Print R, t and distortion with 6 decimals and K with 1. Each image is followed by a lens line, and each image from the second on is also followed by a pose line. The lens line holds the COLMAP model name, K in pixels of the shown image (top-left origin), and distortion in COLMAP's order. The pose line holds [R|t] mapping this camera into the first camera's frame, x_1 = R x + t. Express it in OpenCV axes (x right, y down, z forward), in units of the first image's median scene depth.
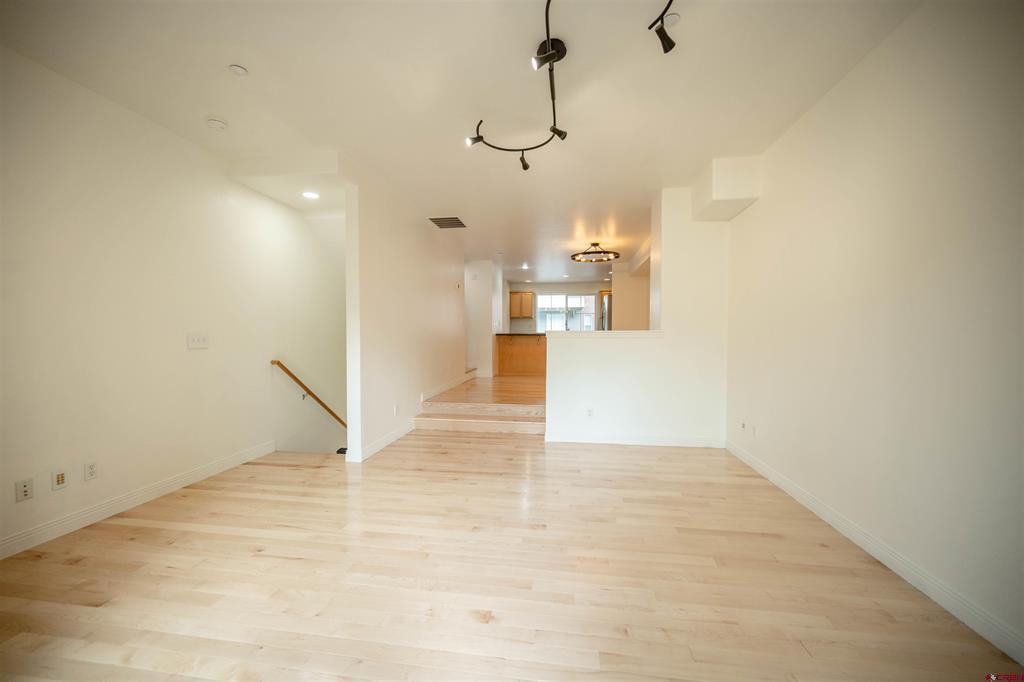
lens RADIAL K [[402.1, 0, 507.4], [0, 402.1, 343.2], [0, 0, 1]] dist [-0.001447, -0.000060]
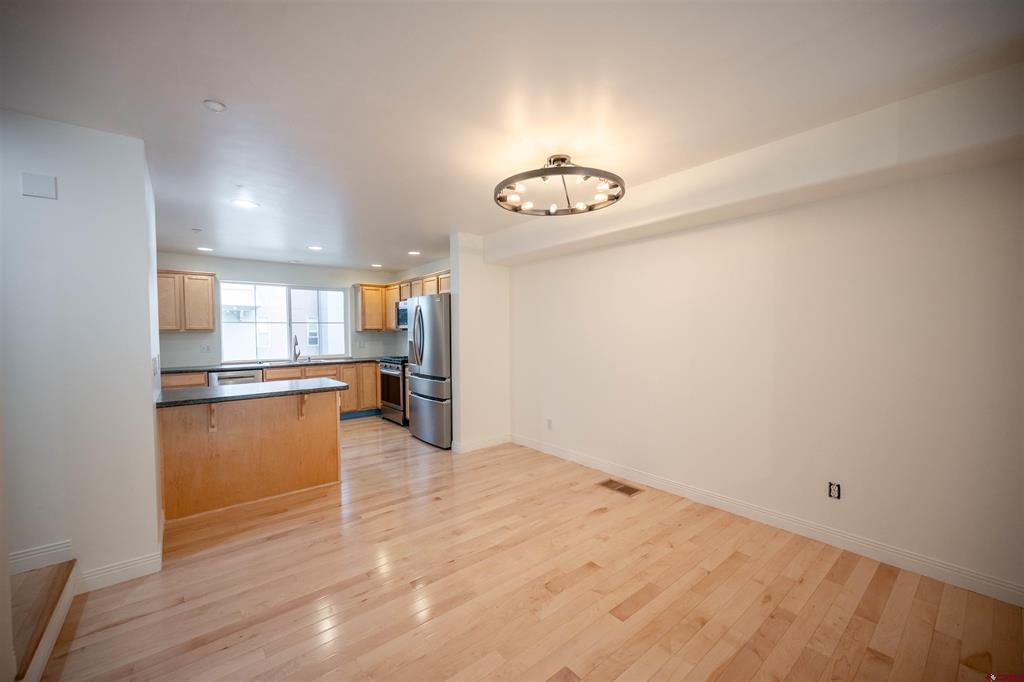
lens RADIAL K [[402.1, 0, 507.4], [0, 402.1, 343.2], [0, 0, 1]] dist [-0.001447, -0.000060]
pose [[0.670292, -0.028341, 0.741556, -0.165832], [0.026676, 0.999545, 0.014089, -0.144645], [-0.741618, 0.010338, 0.670743, 1.357494]]
